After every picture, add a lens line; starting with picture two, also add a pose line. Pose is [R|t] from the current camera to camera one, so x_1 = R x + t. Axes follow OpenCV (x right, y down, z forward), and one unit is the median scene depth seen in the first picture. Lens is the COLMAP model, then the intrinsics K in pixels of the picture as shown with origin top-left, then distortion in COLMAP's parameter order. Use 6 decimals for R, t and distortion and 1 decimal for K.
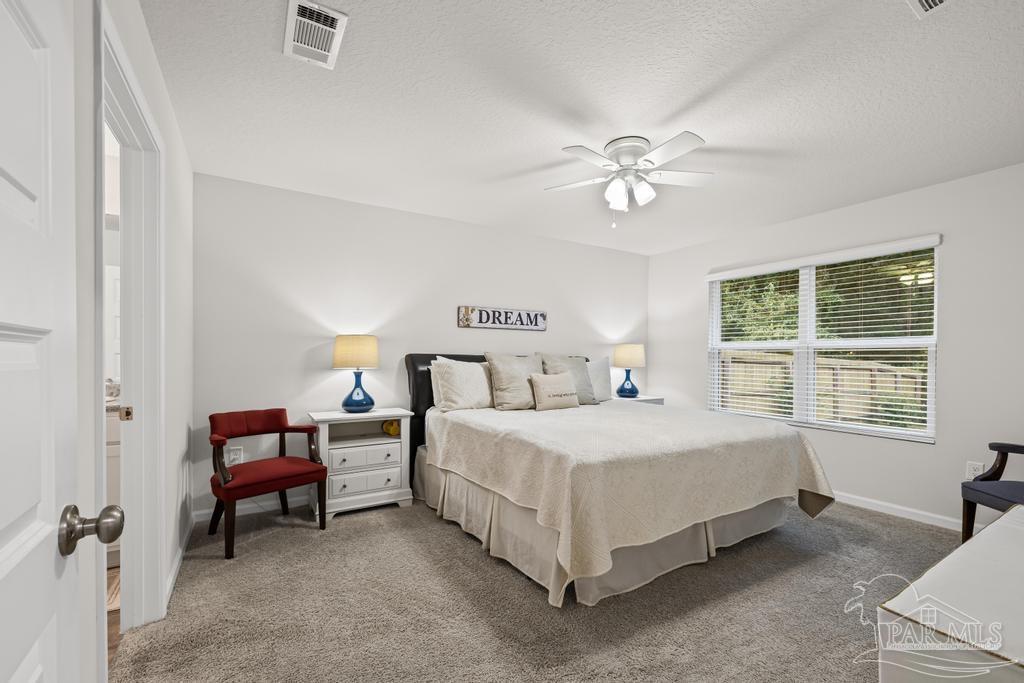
lens RADIAL K [[435.5, 0, 514.0], [0, 435.5, 350.3], [0, 0, 1]] dist [0.004160, 0.000547]
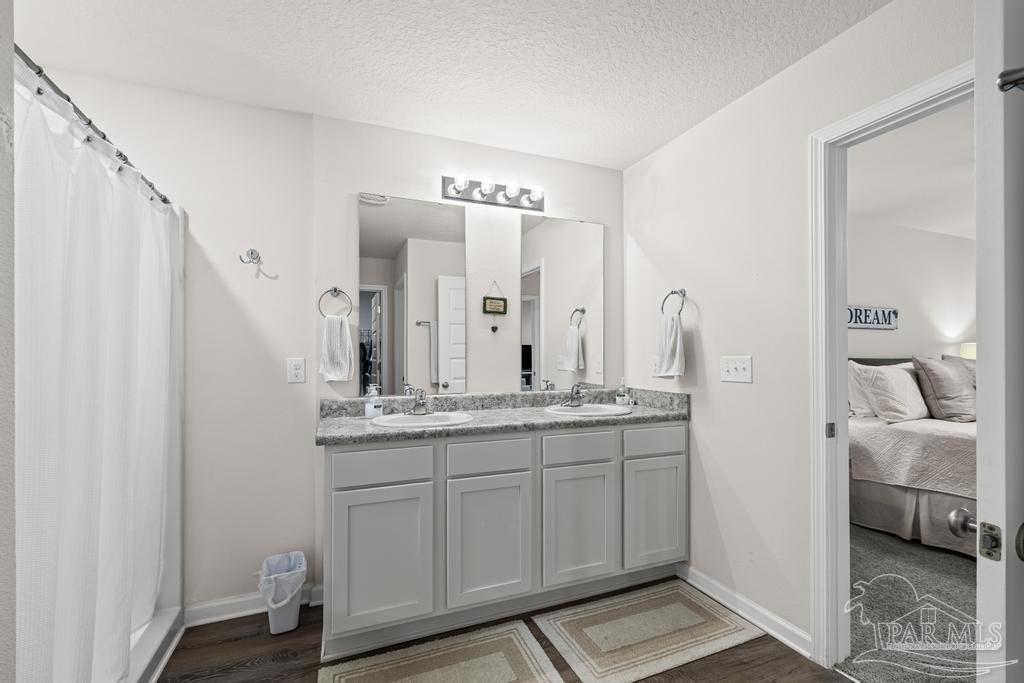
lens RADIAL K [[435.5, 0, 510.2], [0, 435.5, 350.9], [0, 0, 1]] dist [0.004160, 0.000547]
pose [[0.985527, -0.012957, -0.169024, -0.593408], [0.013071, 0.999914, -0.000433, -0.012680], [0.169015, -0.001782, 0.985612, -0.011001]]
